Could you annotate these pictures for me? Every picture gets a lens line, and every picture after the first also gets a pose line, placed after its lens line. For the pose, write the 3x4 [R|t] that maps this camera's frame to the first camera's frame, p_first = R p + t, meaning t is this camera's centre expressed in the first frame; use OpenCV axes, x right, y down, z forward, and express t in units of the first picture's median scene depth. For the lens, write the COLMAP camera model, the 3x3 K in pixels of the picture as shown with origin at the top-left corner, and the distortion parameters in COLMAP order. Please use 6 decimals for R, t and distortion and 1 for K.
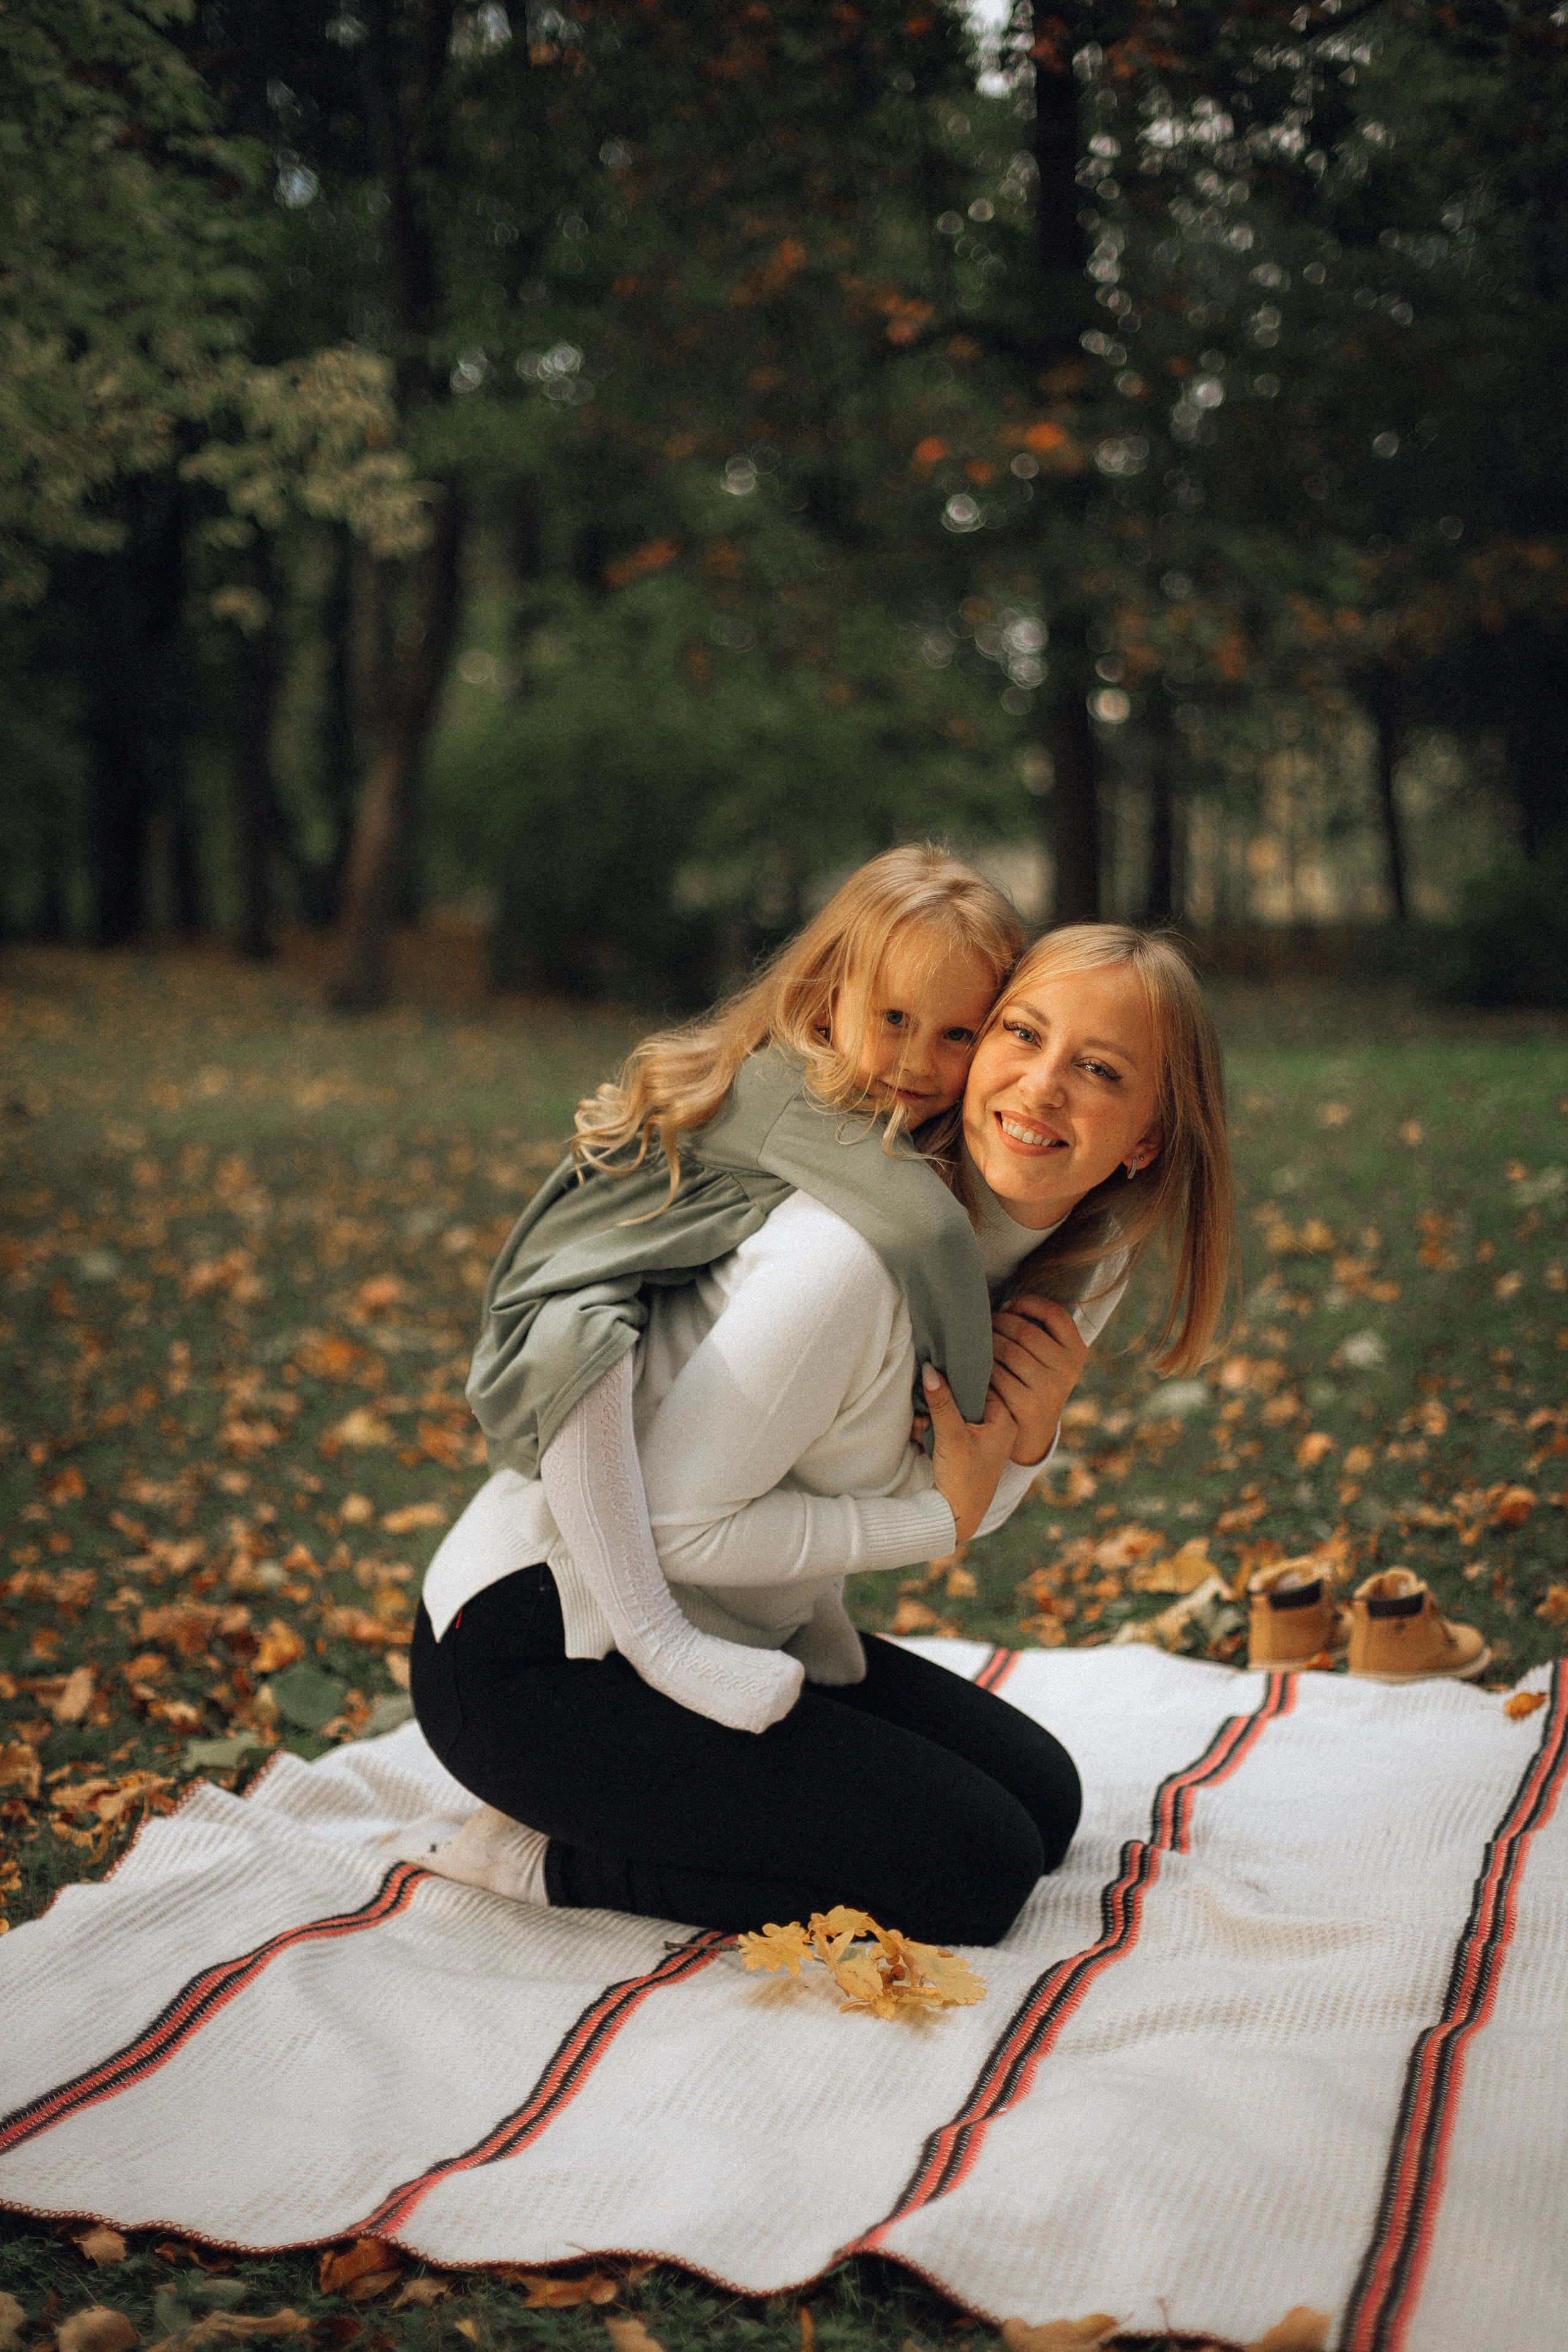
lens RADIAL K [[3516.5, 0, 787.5], [0, 3516.5, 1172.1], [0, 0, 1]] dist [-0.035277, 0.000000]
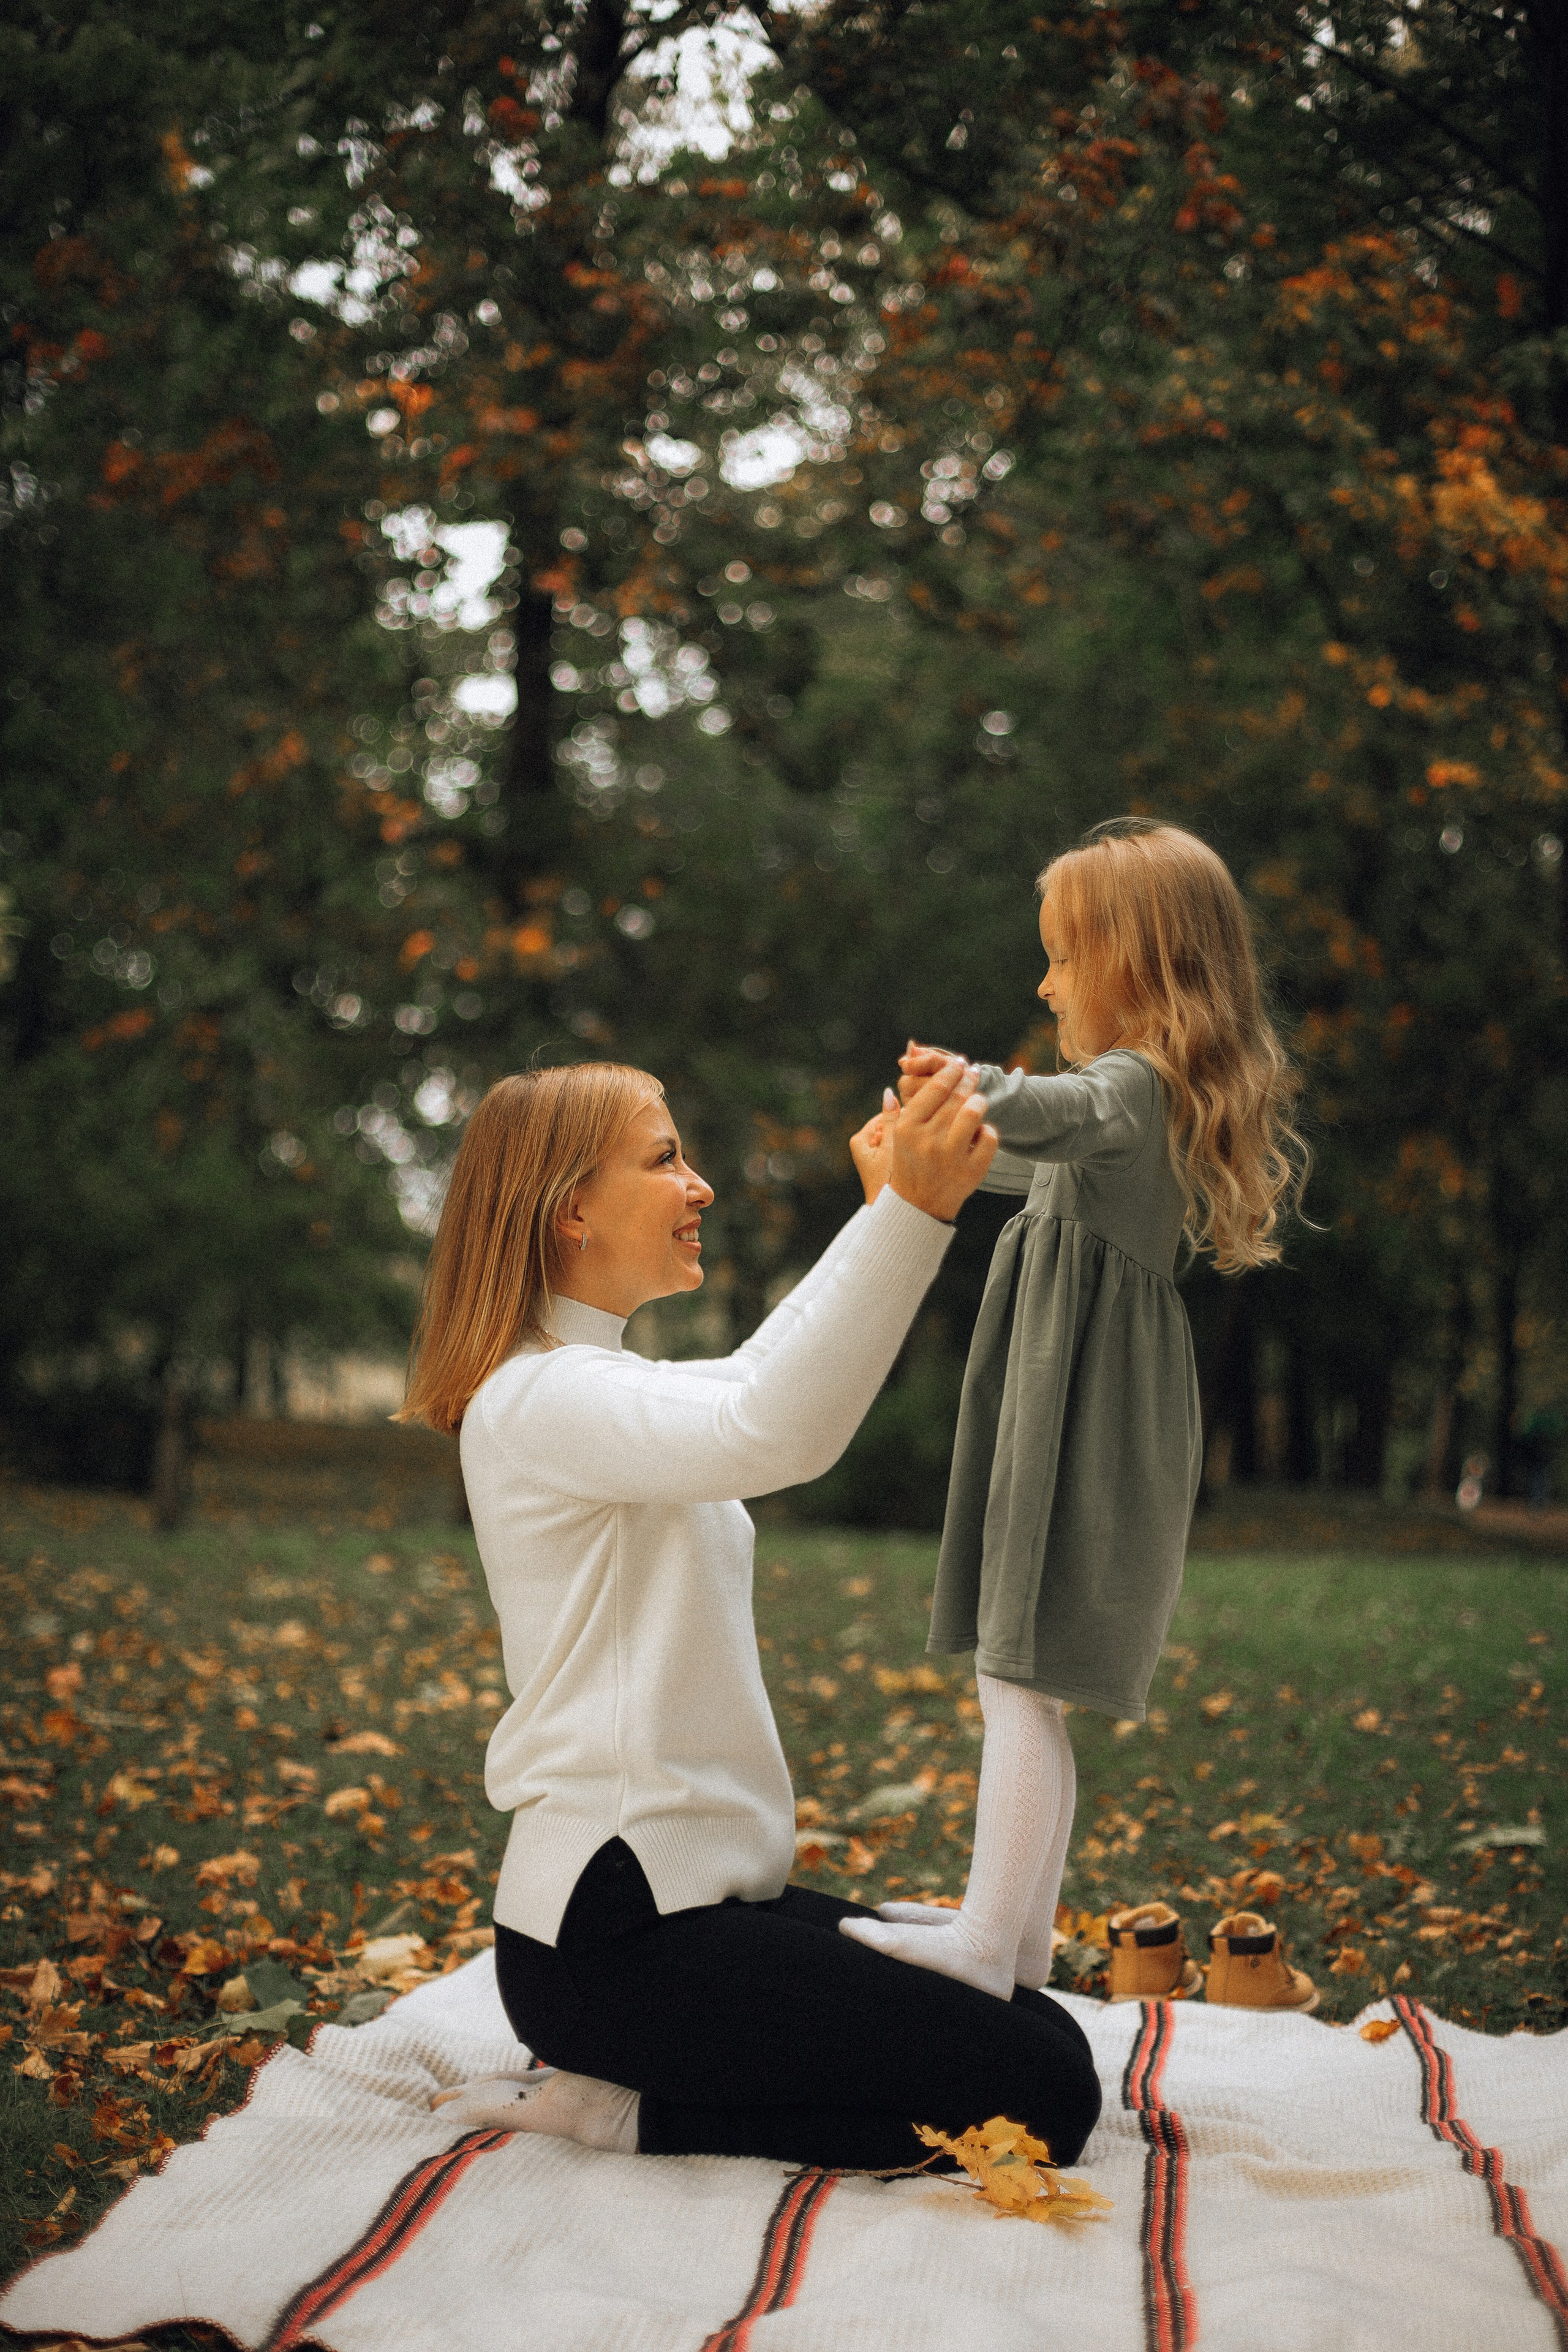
lens RADIAL K [[3516.5, 0, 786.2], [0, 3516.5, 1174.7], [0, 0, 1]] dist [-0.035277, 0.000000]
pose [[0.977592, 0.078297, 0.195404, -0.203418], [-0.048552, 0.987092, -0.152617, 0.058959], [-0.204832, 0.139710, 0.968775, -0.077422]]
